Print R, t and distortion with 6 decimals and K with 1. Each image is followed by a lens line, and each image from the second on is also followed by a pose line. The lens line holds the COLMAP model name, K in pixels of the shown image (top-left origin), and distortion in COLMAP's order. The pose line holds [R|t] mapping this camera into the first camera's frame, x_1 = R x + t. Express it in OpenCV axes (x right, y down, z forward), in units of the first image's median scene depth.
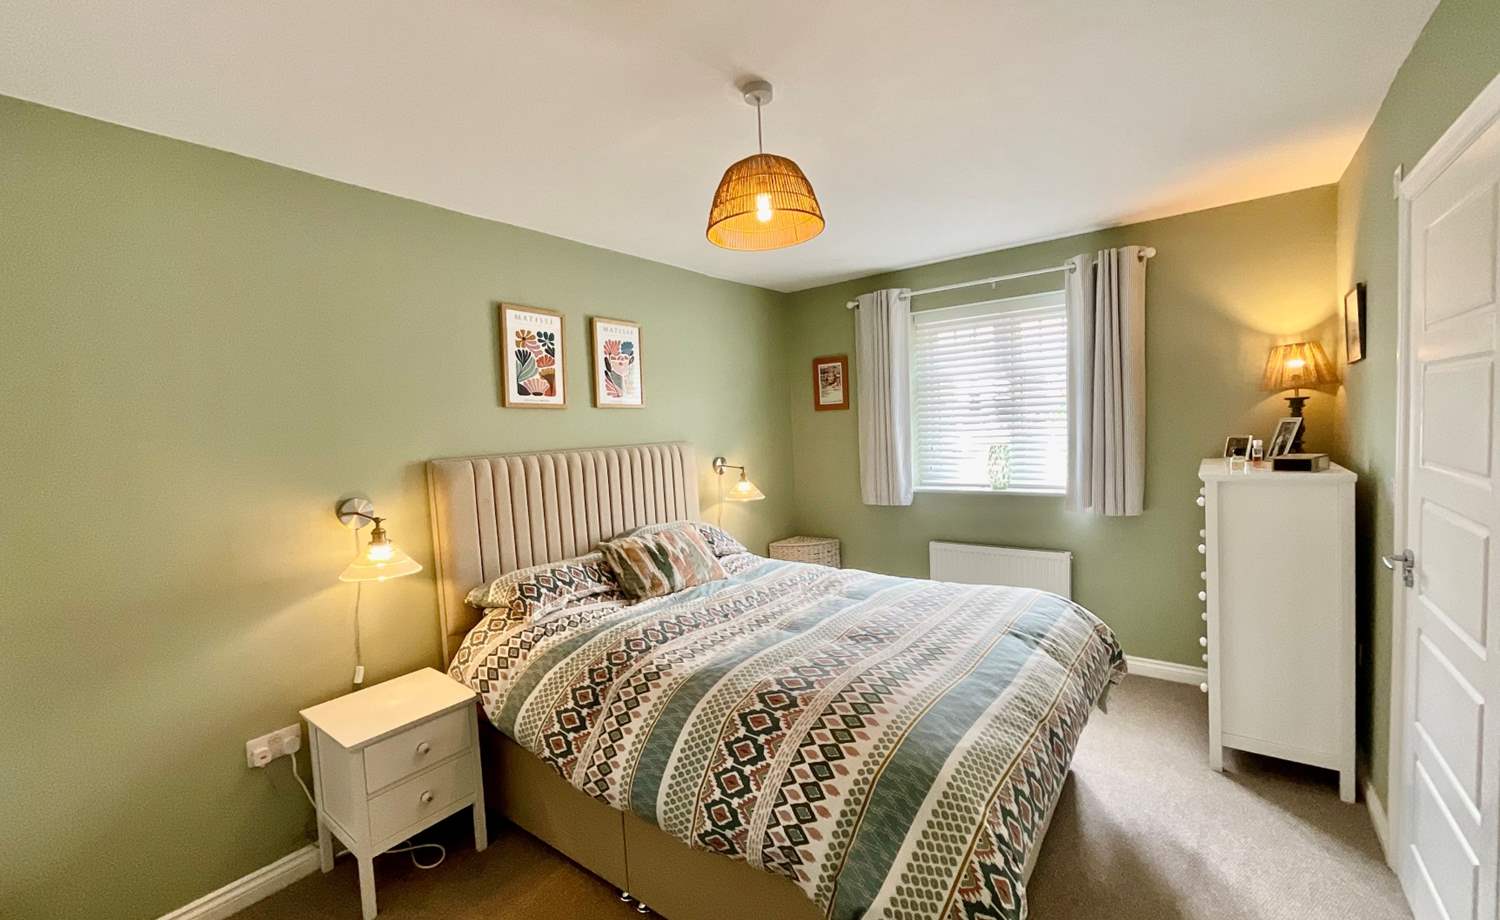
lens RADIAL K [[604.4, 0, 752.0], [0, 604.4, 461.2], [0, 0, 1]] dist [0.000625, 0.000331]
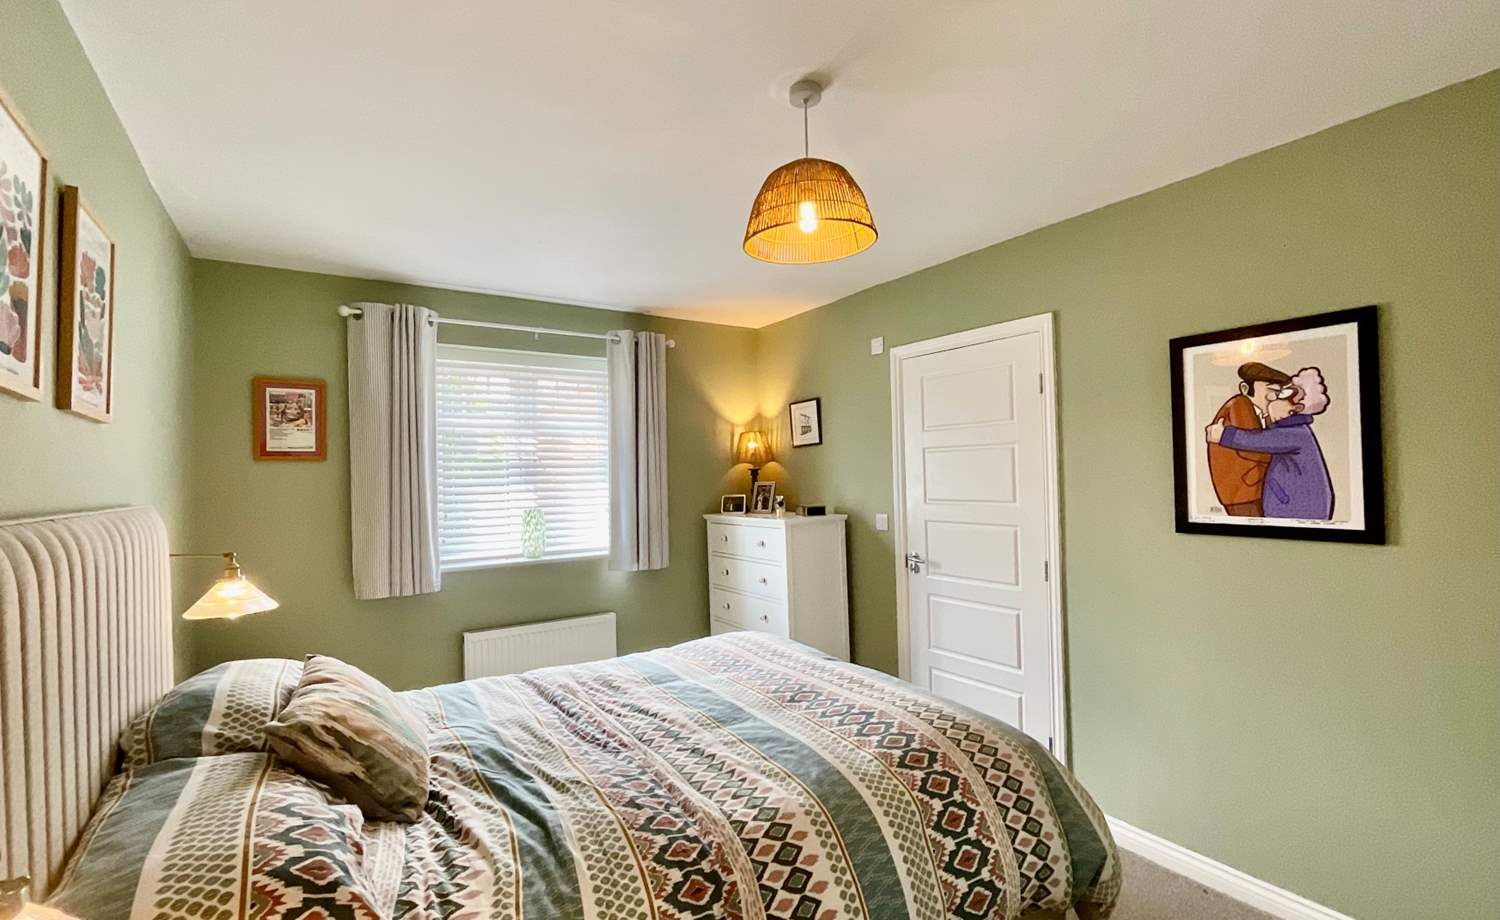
lens RADIAL K [[637.8, 0, 786.5], [0, 637.8, 465.8], [0, 0, 1]] dist [0.000997, -0.001312]
pose [[0.336788, 0.051799, 0.940155, -0.462900], [0.063246, 0.994986, -0.077476, 0.008618], [-0.939454, 0.085554, 0.331823, 0.404048]]
